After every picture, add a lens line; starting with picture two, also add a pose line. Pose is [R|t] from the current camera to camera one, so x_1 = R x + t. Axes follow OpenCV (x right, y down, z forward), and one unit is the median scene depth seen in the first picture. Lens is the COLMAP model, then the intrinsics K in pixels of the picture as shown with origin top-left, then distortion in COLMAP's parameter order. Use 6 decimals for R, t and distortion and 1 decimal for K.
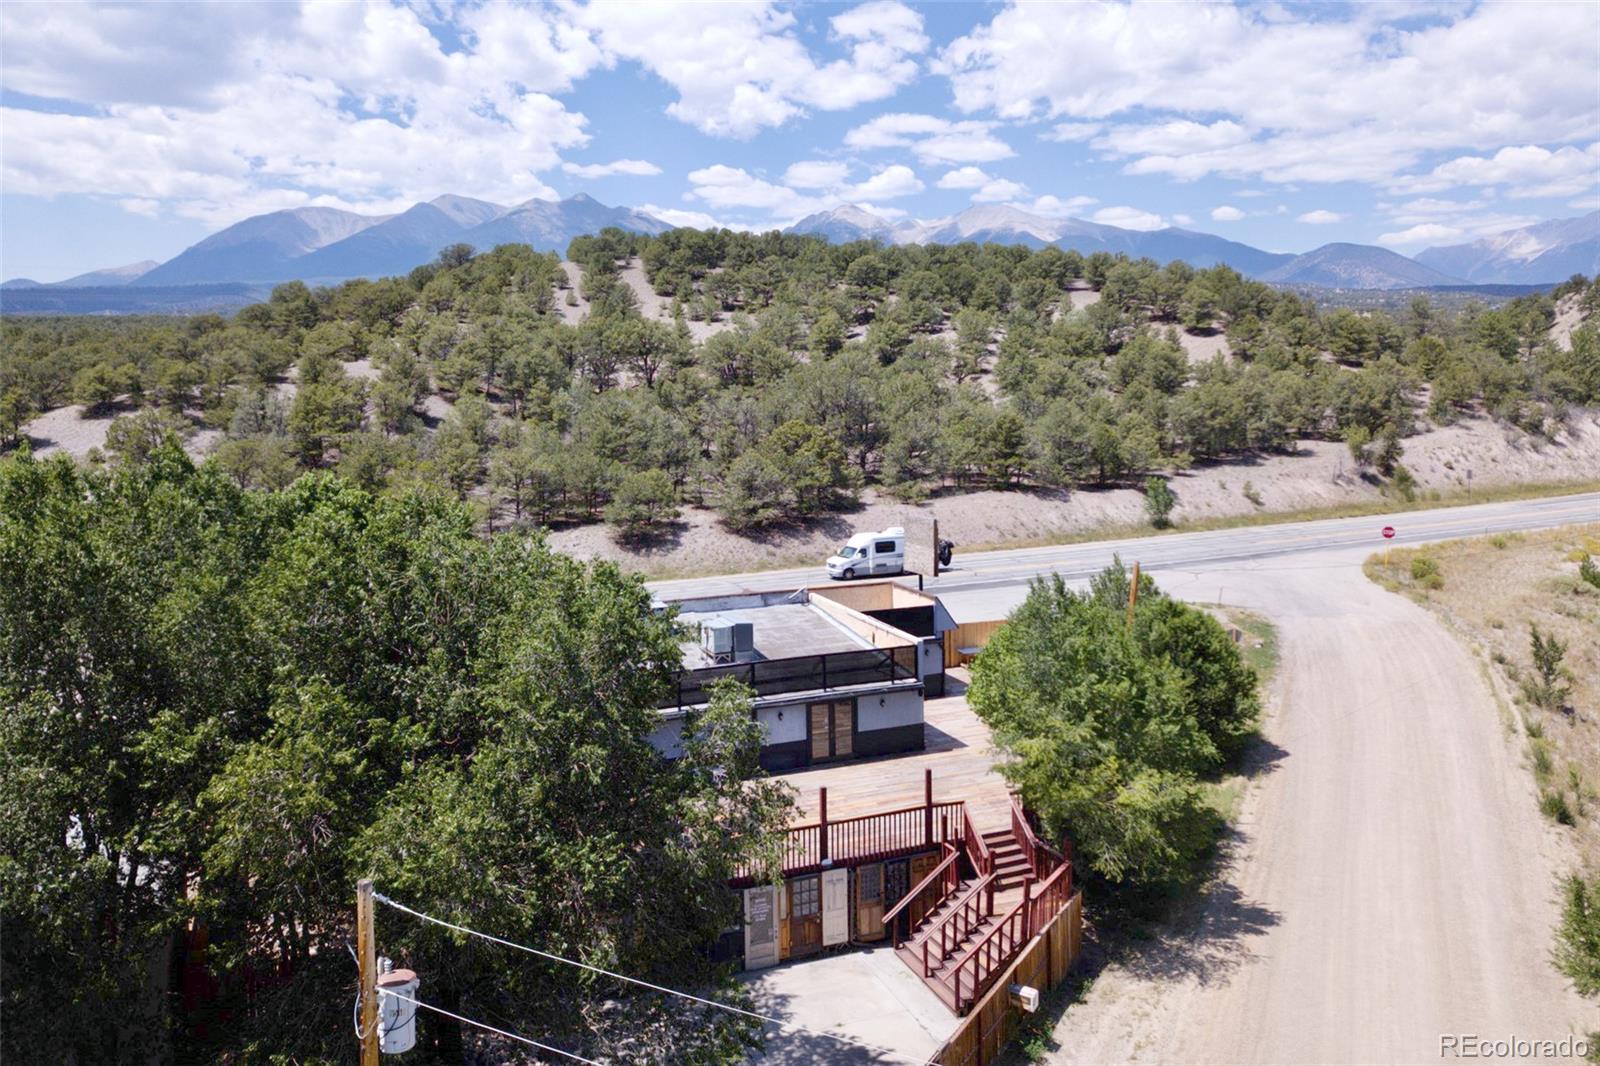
lens RADIAL K [[1198.3, 0, 784.2], [0, 1198.3, 523.3], [0, 0, 1]] dist [0.037703, -0.010014]
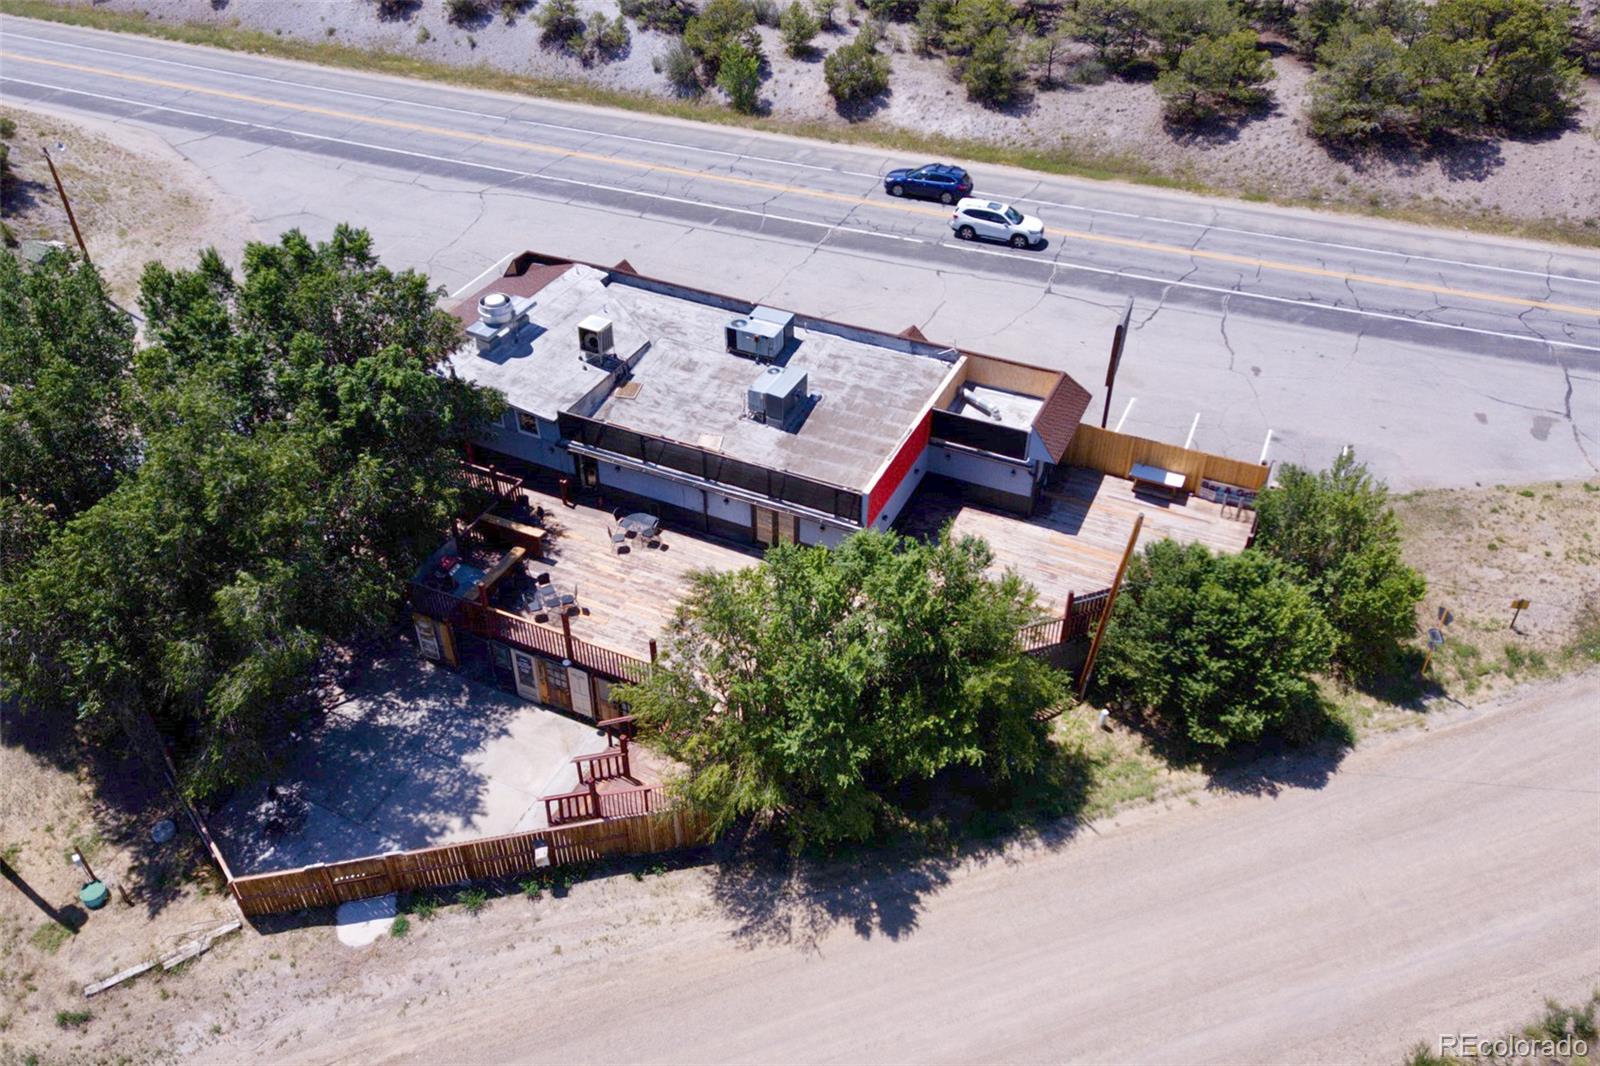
lens RADIAL K [[1198.3, 0, 798.9], [0, 1198.3, 471.6], [0, 0, 1]] dist [0.037703, -0.010014]
pose [[0.687348, 0.440959, -0.577155, 0.751756], [-0.104547, 0.846410, 0.522168, -0.497172], [0.718764, -0.298572, 0.627879, 0.435259]]
